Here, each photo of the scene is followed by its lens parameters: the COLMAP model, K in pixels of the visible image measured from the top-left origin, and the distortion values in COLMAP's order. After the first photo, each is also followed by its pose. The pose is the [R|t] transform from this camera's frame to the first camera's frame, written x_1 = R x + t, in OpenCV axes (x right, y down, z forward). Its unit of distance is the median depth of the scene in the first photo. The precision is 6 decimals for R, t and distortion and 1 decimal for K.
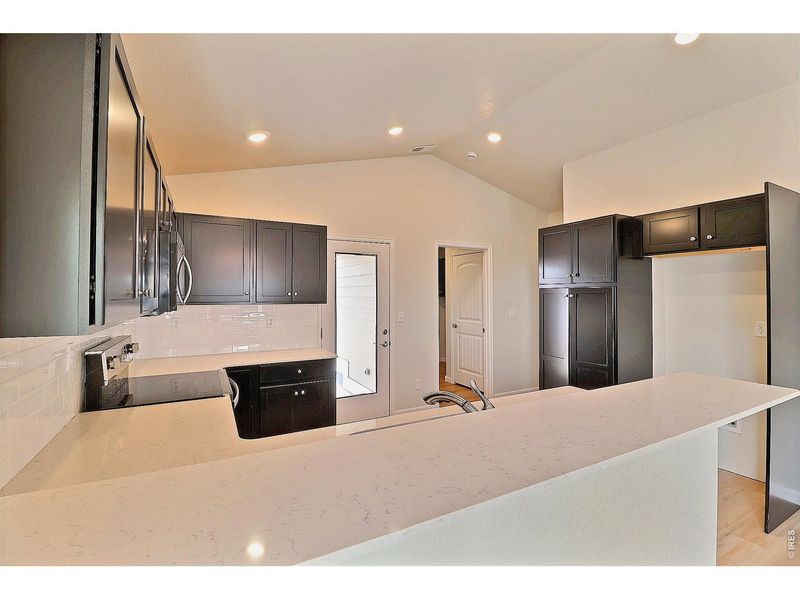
lens RADIAL K [[374.0, 0, 402.7], [0, 374.0, 288.6], [0, 0, 1]] dist [0.000283, -0.013890]
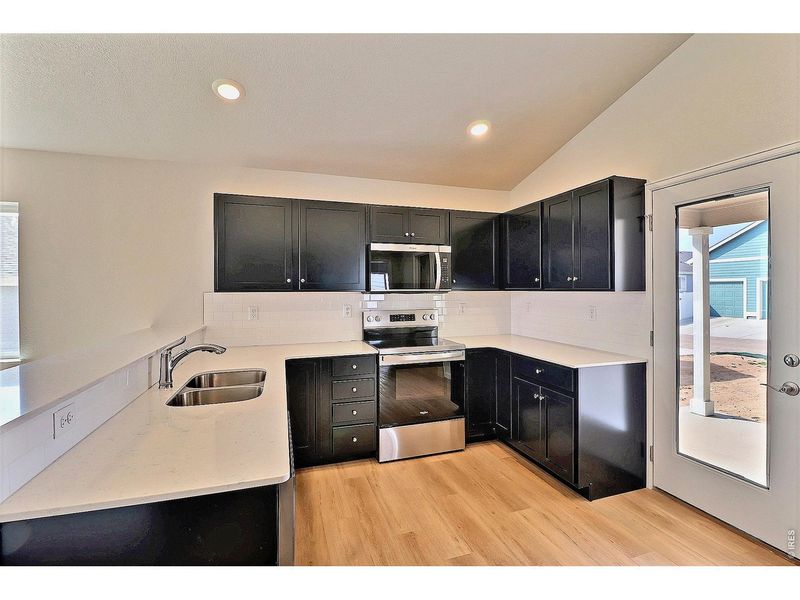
lens RADIAL K [[374.0, 0, 402.7], [0, 374.0, 288.6], [0, 0, 1]] dist [0.000283, -0.013890]
pose [[-0.183532, -0.007316, -0.982987, 0.480569], [0.017889, 0.999782, -0.010781, 0.031330], [0.982851, -0.019563, -0.183361, 0.683828]]
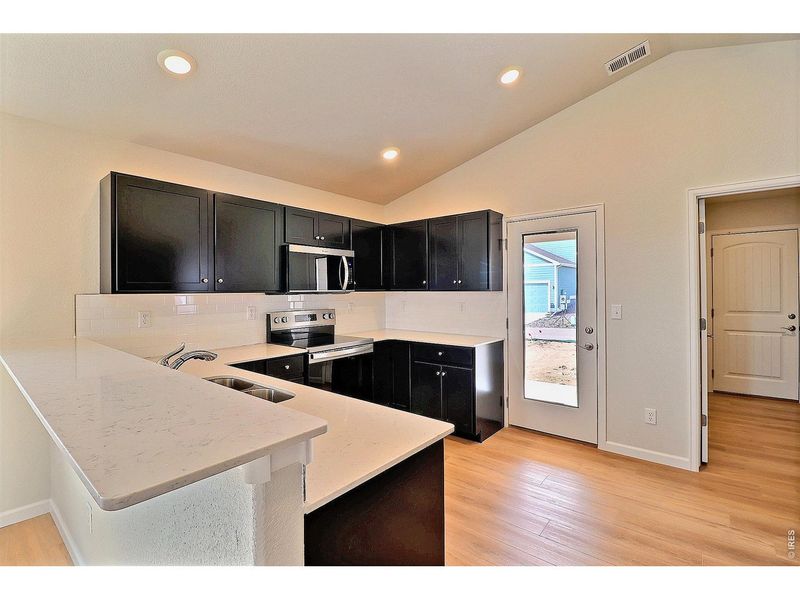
lens RADIAL K [[374.0, 0, 402.7], [0, 374.0, 288.6], [0, 0, 1]] dist [0.000283, -0.013890]
pose [[0.374600, -0.010443, -0.927128, 0.543388], [0.022115, 0.999753, -0.002326, 0.026970], [0.926923, -0.019633, 0.374739, 0.398491]]
